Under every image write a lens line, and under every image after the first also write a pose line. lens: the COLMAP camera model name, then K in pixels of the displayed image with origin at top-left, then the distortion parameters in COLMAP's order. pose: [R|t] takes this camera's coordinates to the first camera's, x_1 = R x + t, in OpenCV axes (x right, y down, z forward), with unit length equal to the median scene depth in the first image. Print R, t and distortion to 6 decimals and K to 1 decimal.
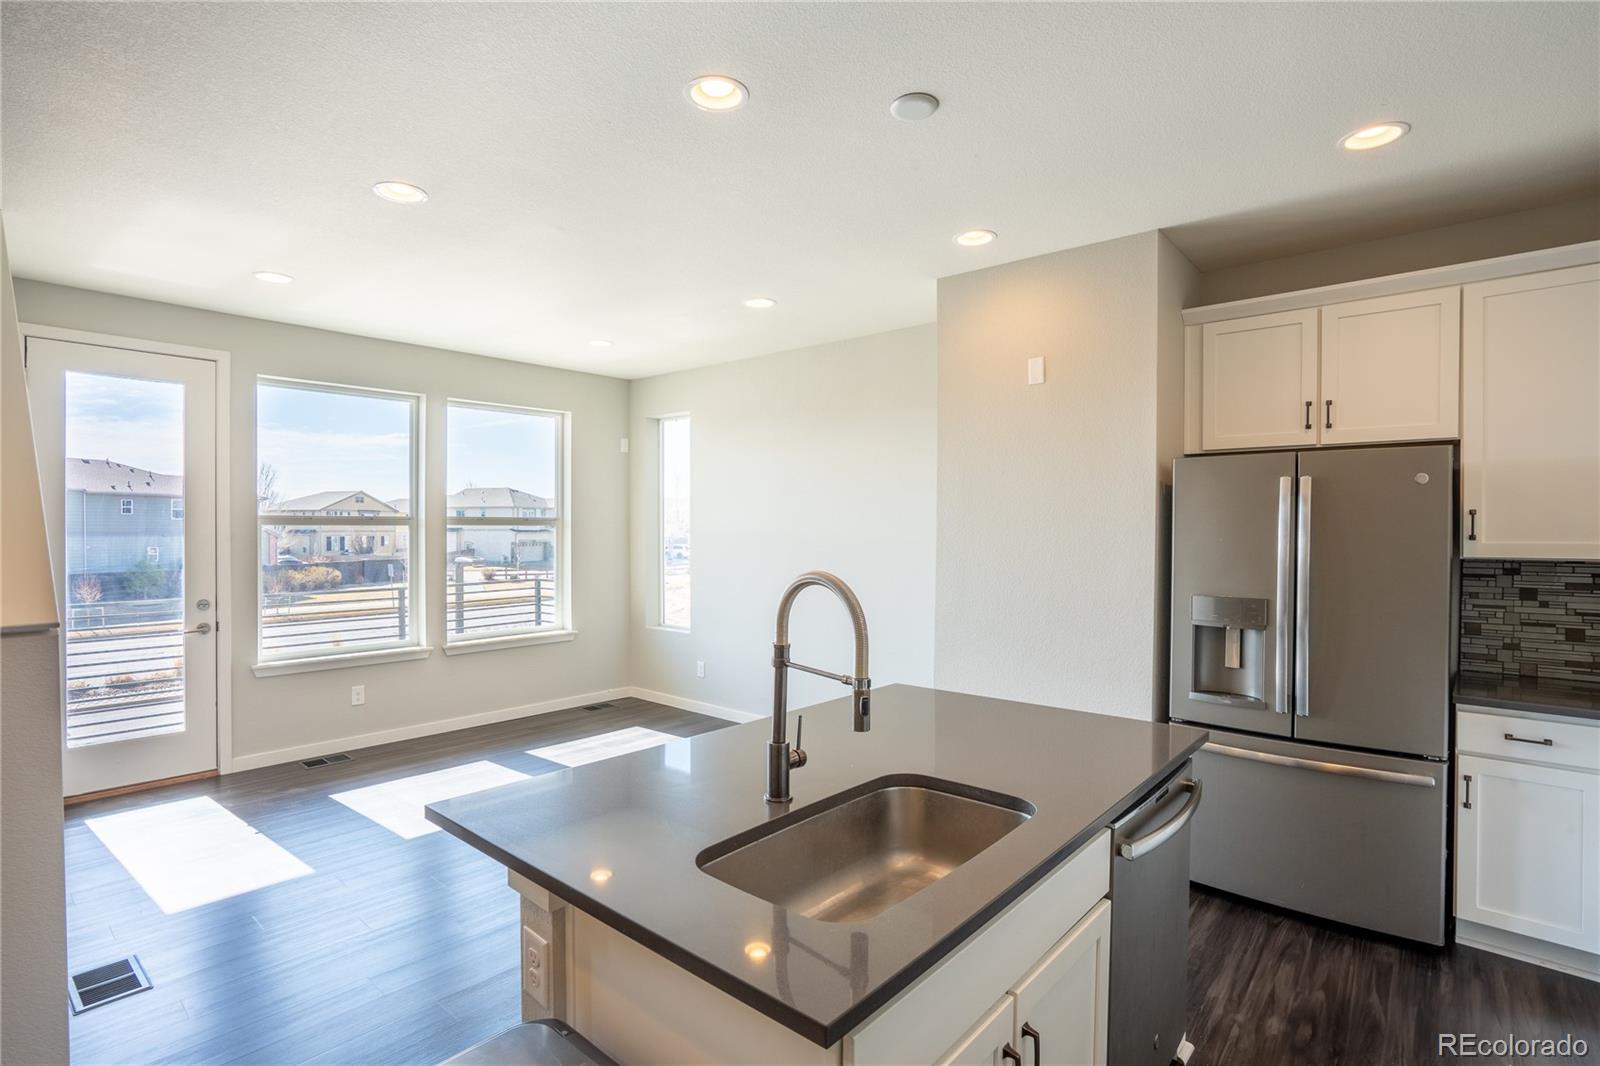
lens RADIAL K [[785.5, 0, 788.7], [0, 785.5, 535.2], [0, 0, 1]] dist [-0.053934, 0.026019]
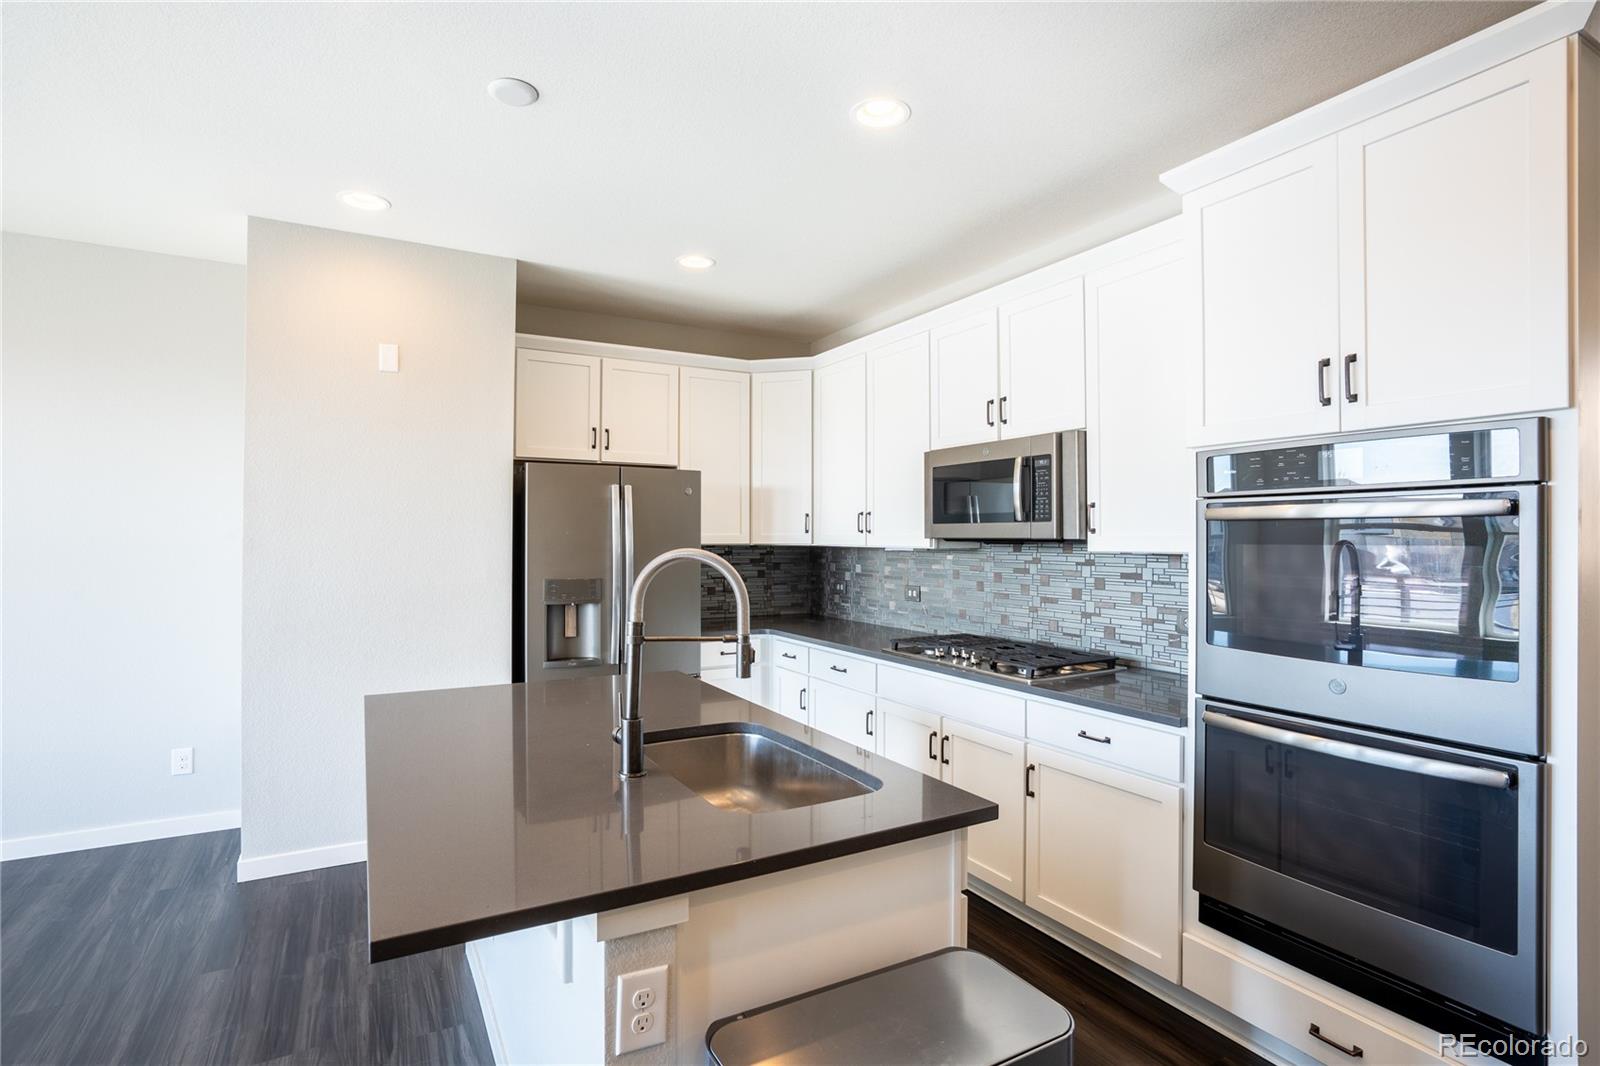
lens RADIAL K [[785.5, 0, 788.7], [0, 785.5, 535.2], [0, 0, 1]] dist [-0.053934, 0.026019]
pose [[0.333371, 0.001167, 0.942795, -0.446516], [0.007691, 0.999963, -0.003957, 0.015960], [-0.942764, 0.008570, 0.333350, 0.239126]]
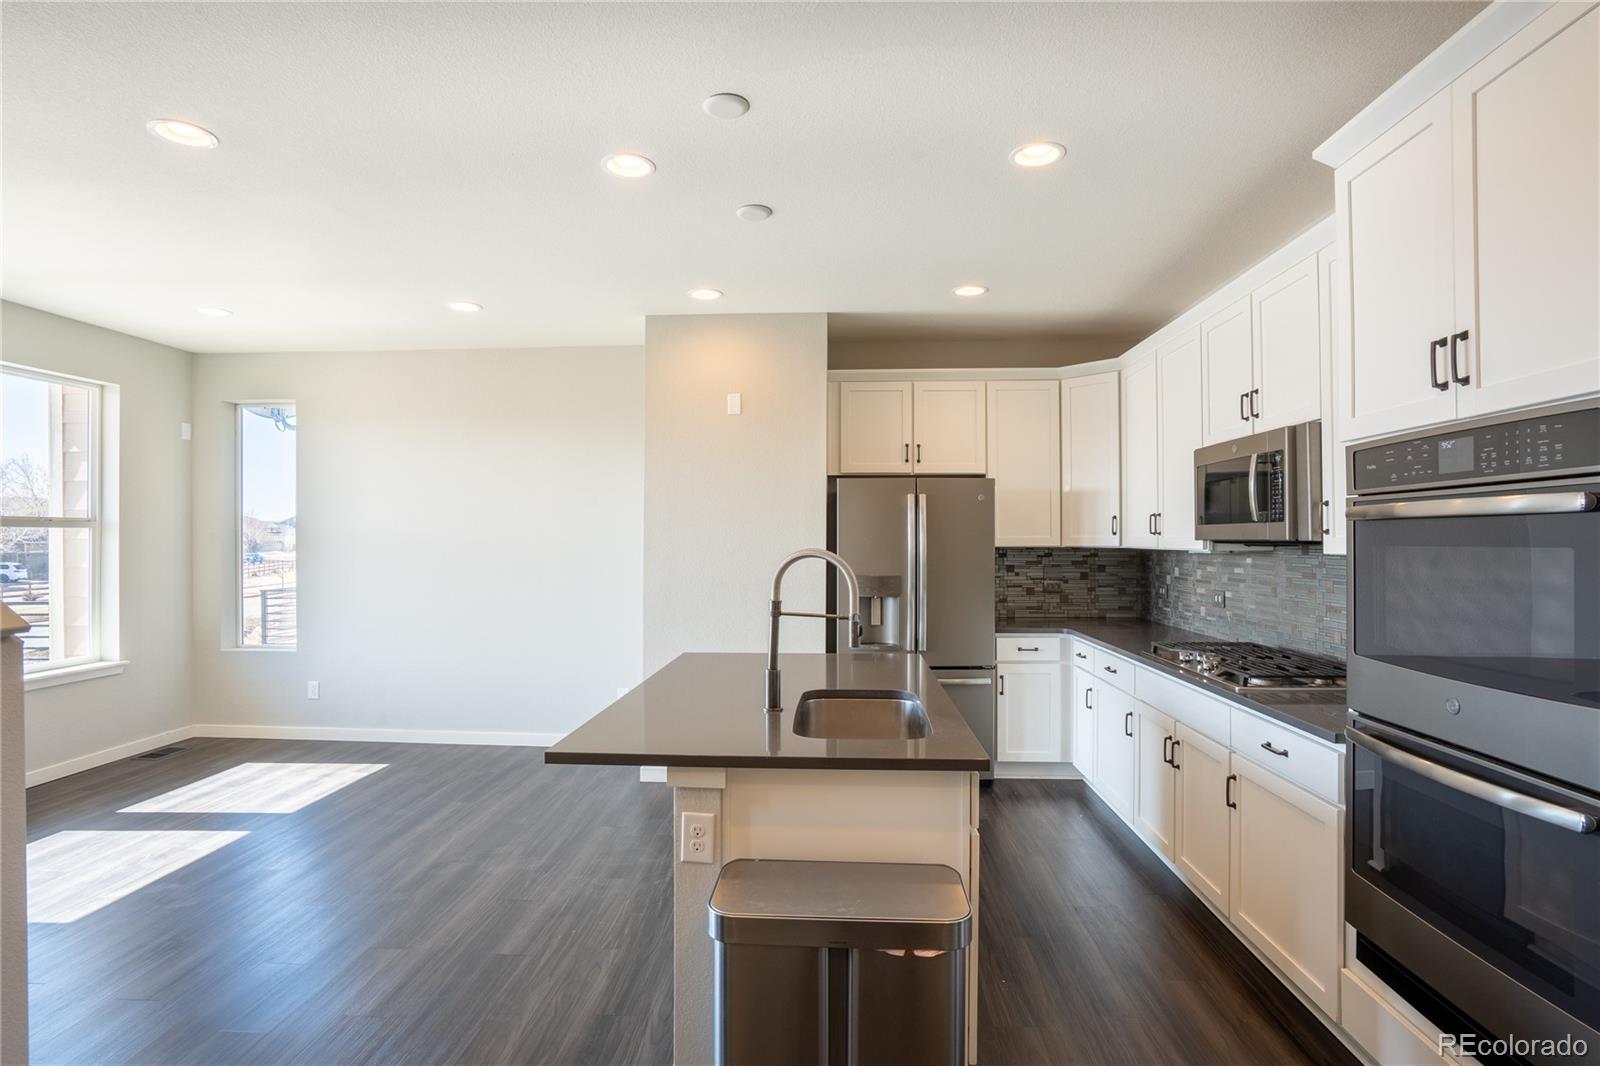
lens RADIAL K [[804.3, 0, 791.3], [0, 804.3, 537.1], [0, 0, 1]] dist [-0.053470, 0.029992]
pose [[0.790755, -0.000750, 0.612132, -0.436306], [0.008372, 0.999919, -0.009591, 0.019032], [-0.612075, 0.012709, 0.790697, -0.086446]]
